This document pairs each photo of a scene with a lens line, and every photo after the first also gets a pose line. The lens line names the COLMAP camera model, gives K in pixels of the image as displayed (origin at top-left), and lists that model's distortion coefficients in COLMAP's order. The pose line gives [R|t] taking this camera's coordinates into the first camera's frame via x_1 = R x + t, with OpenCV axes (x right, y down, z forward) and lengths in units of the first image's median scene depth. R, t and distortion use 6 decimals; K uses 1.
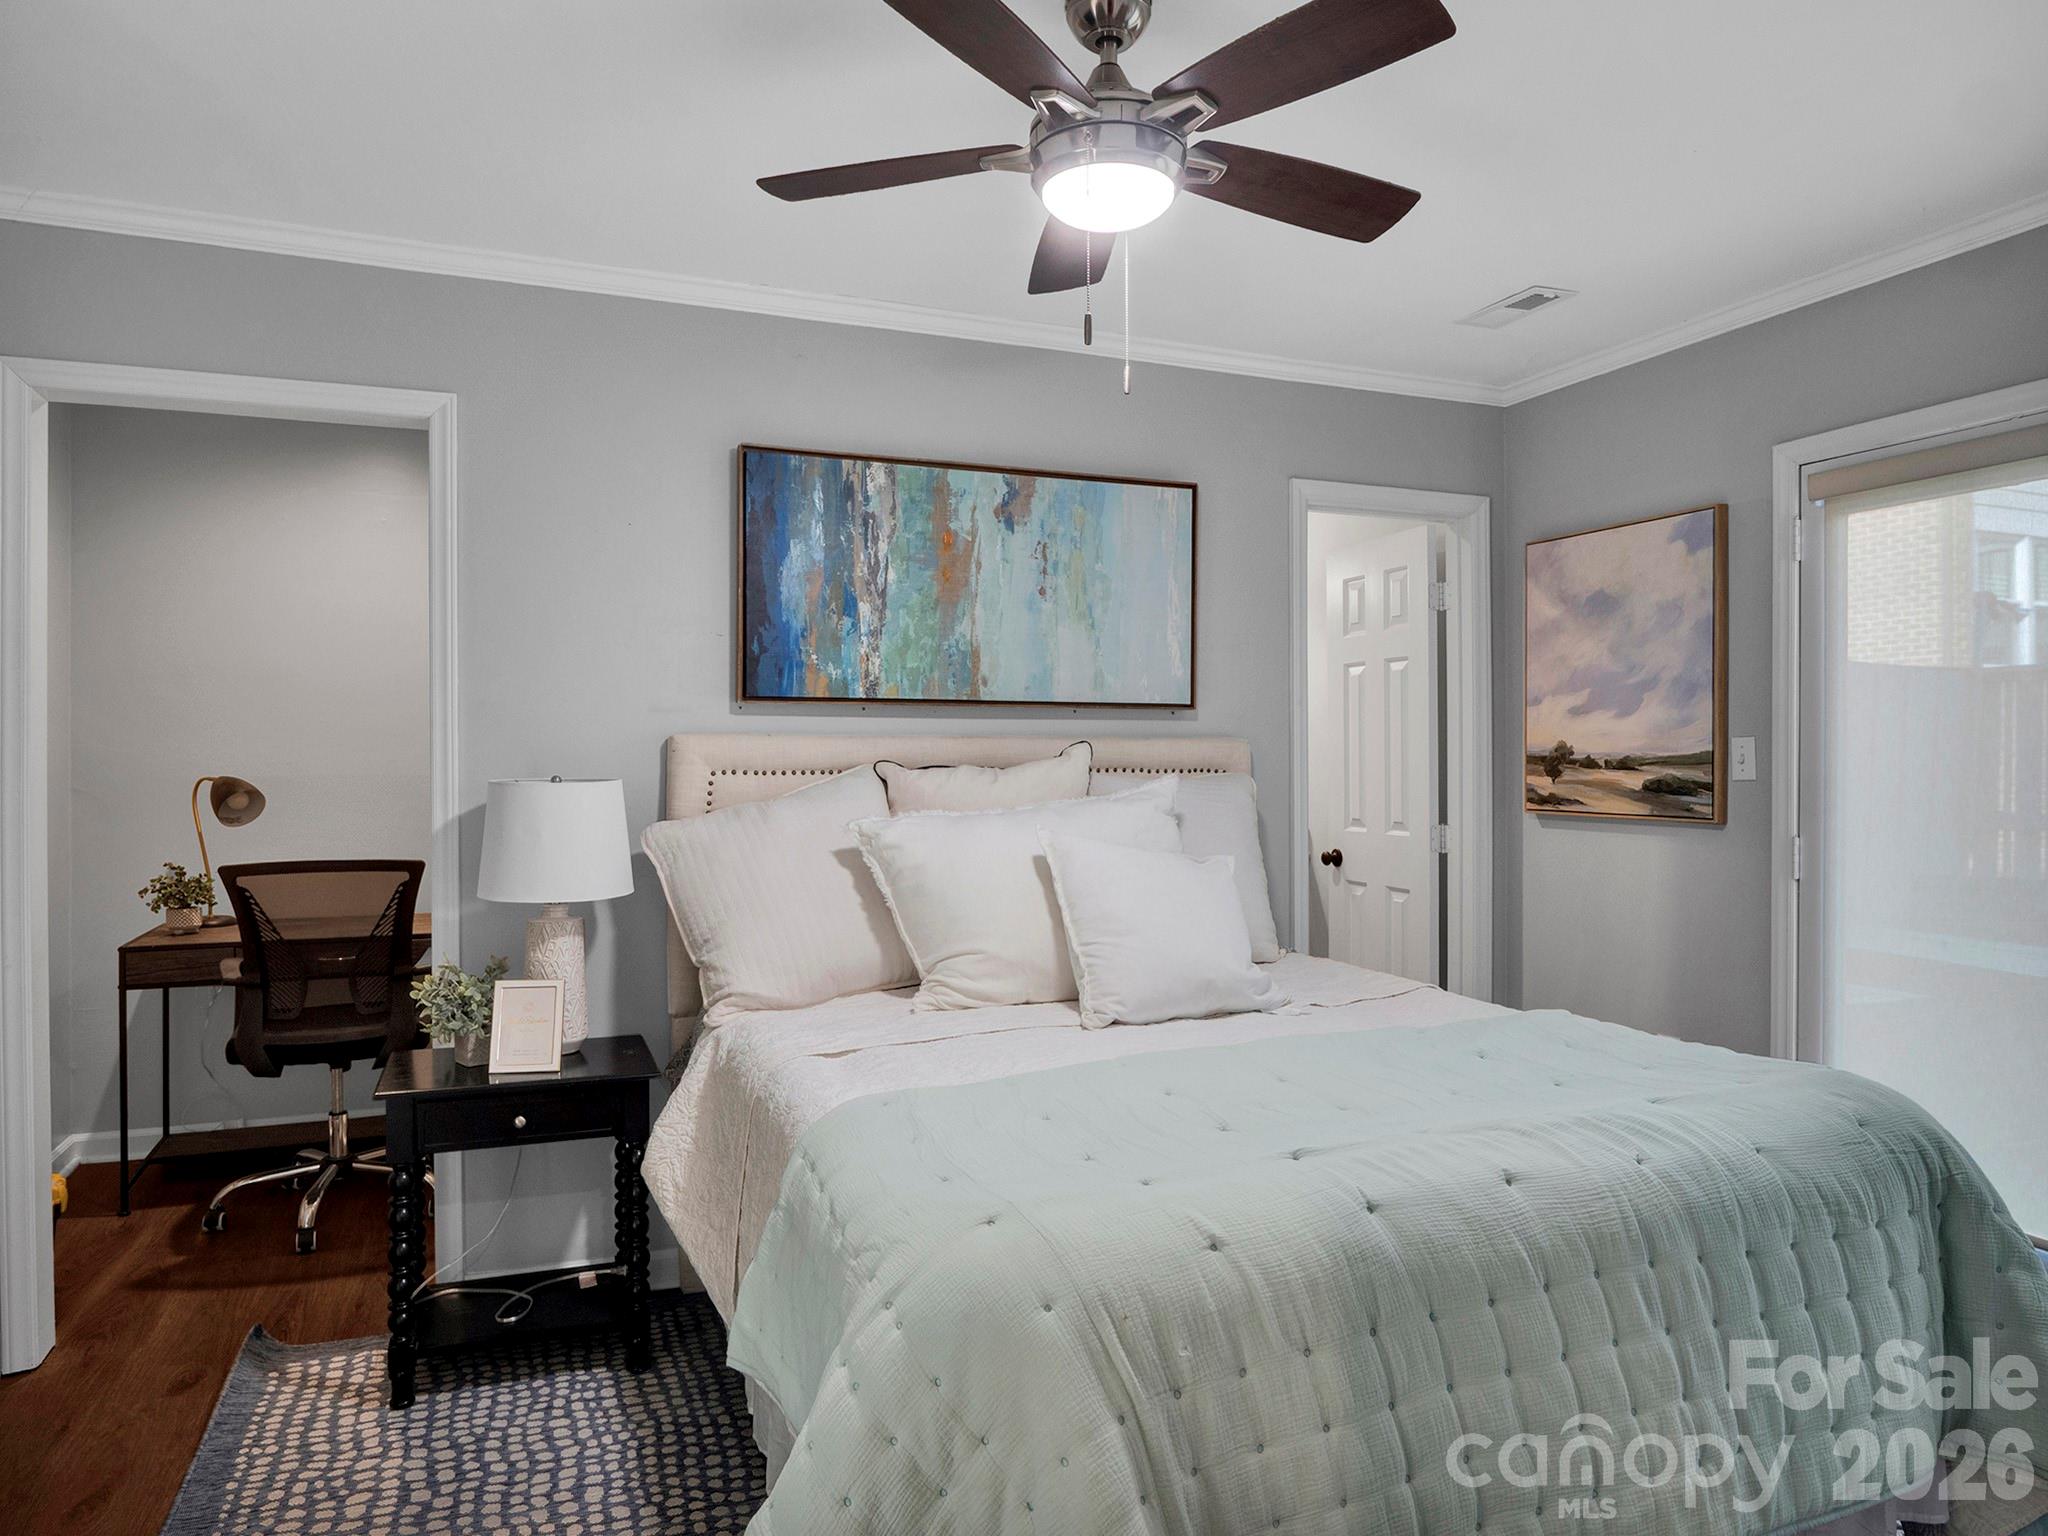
lens RADIAL K [[1280.6, 0, 1020.1], [0, 1280.6, 769.1], [0, 0, 1]] dist [-0.006463, -0.007169]
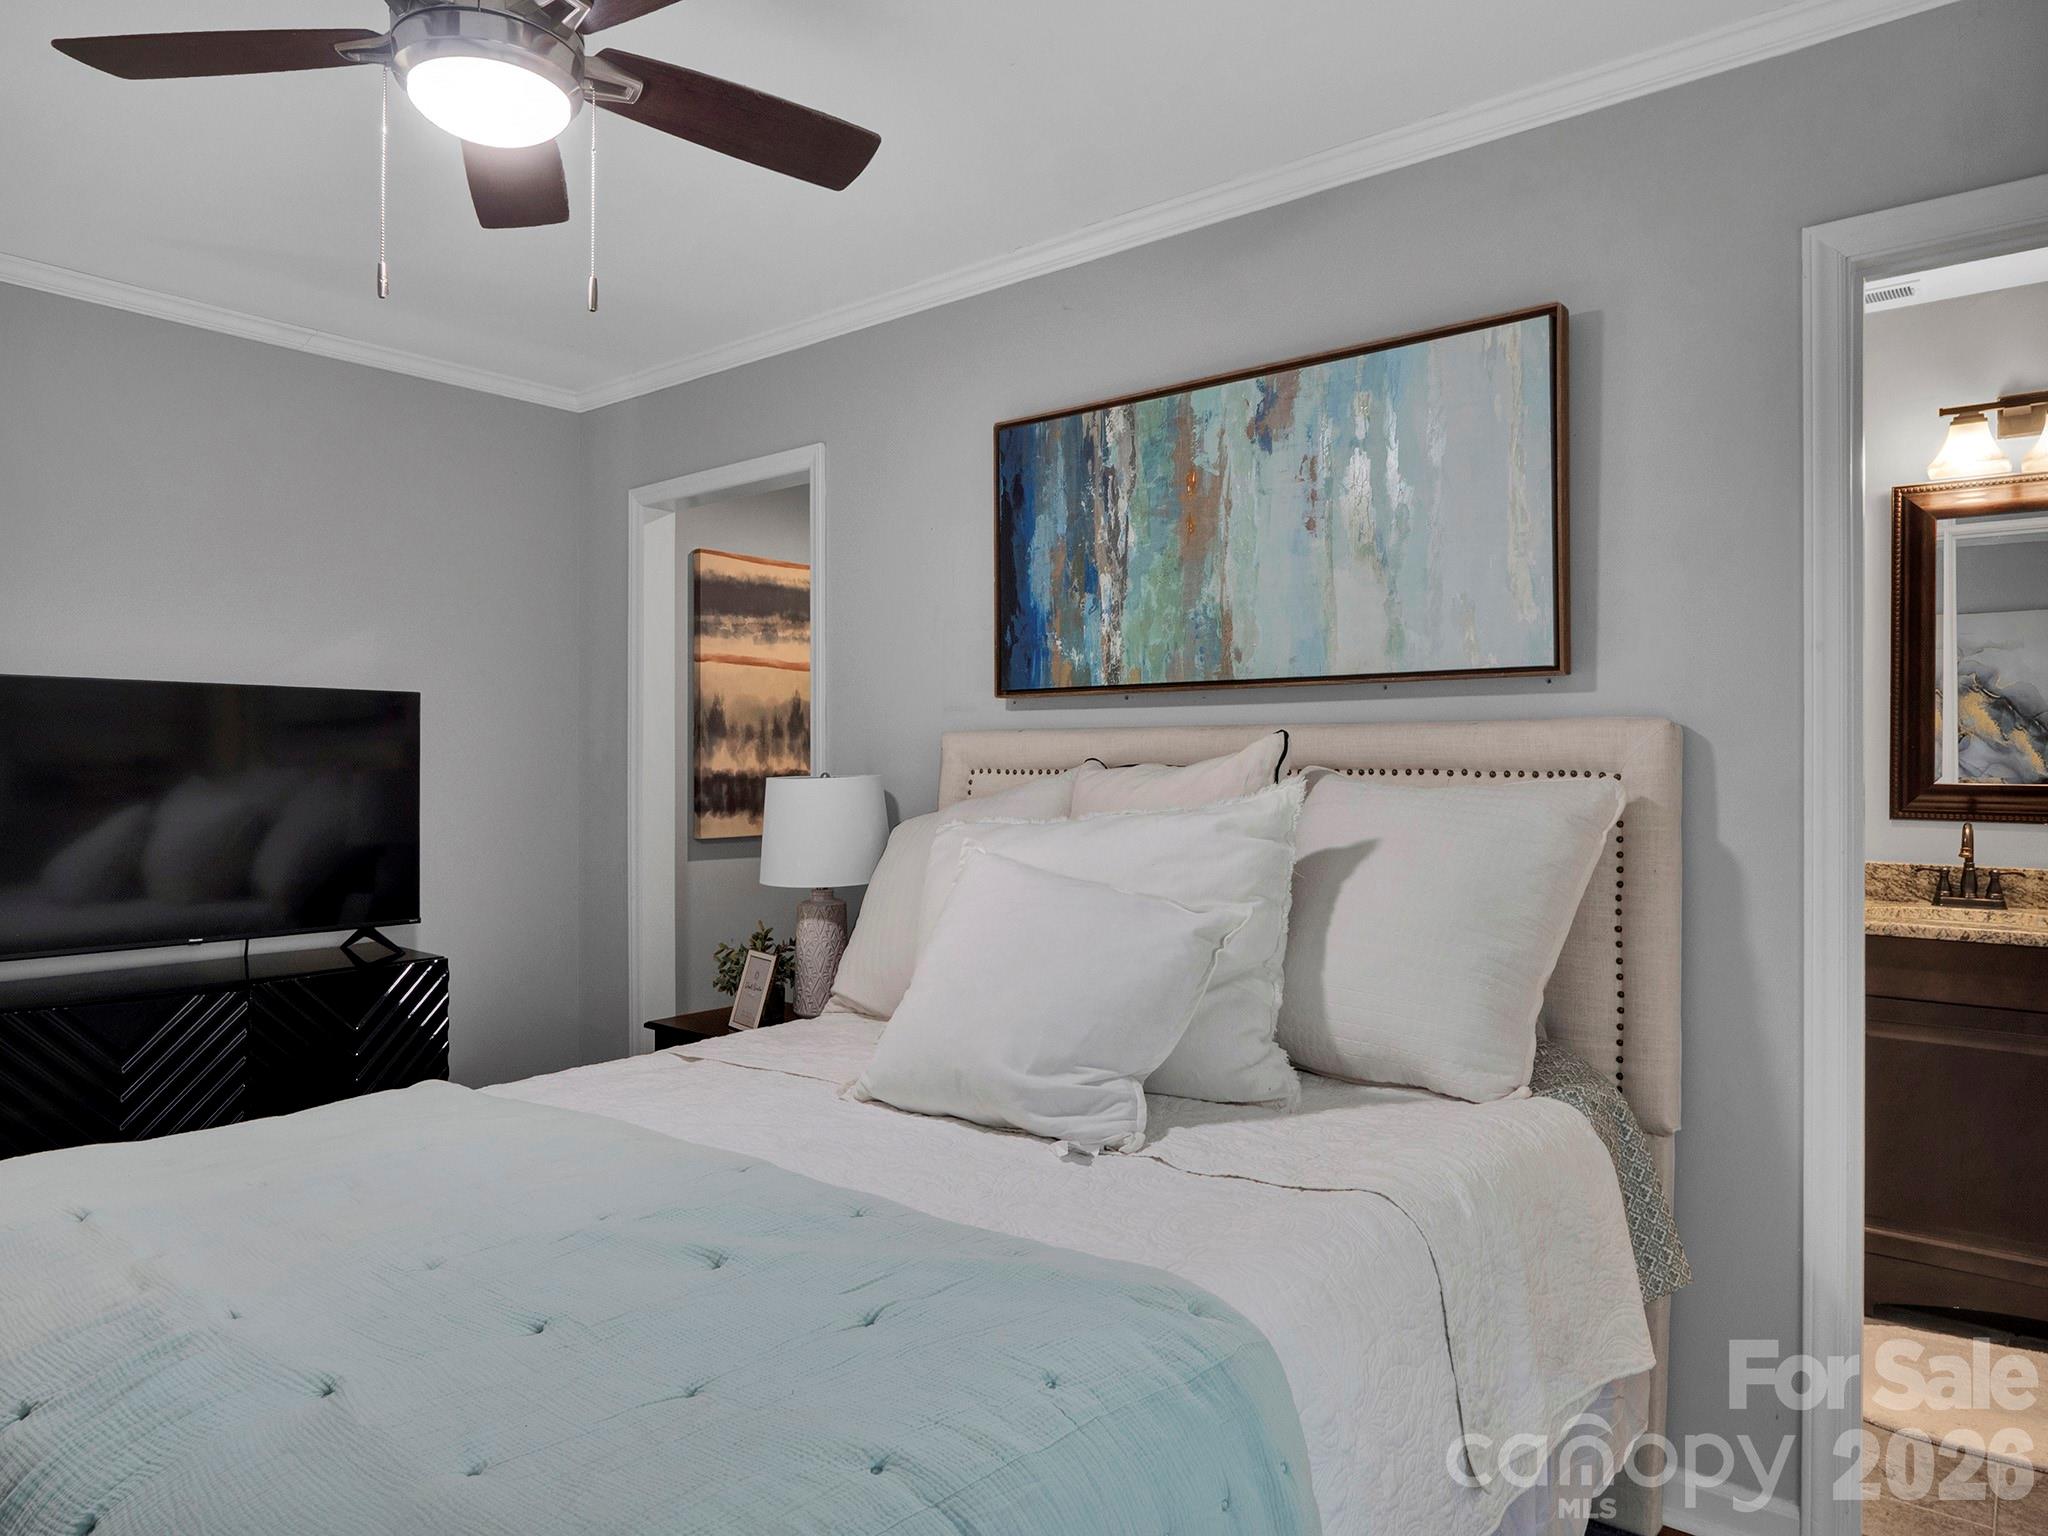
lens RADIAL K [[1280.6, 0, 1030.2], [0, 1280.6, 770.4], [0, 0, 1]] dist [-0.006463, -0.007169]
pose [[0.493700, 0.006052, -0.869611, 0.594238], [-0.005974, 0.999976, 0.003568, -0.001307], [0.869612, 0.003433, 0.493724, 0.528257]]
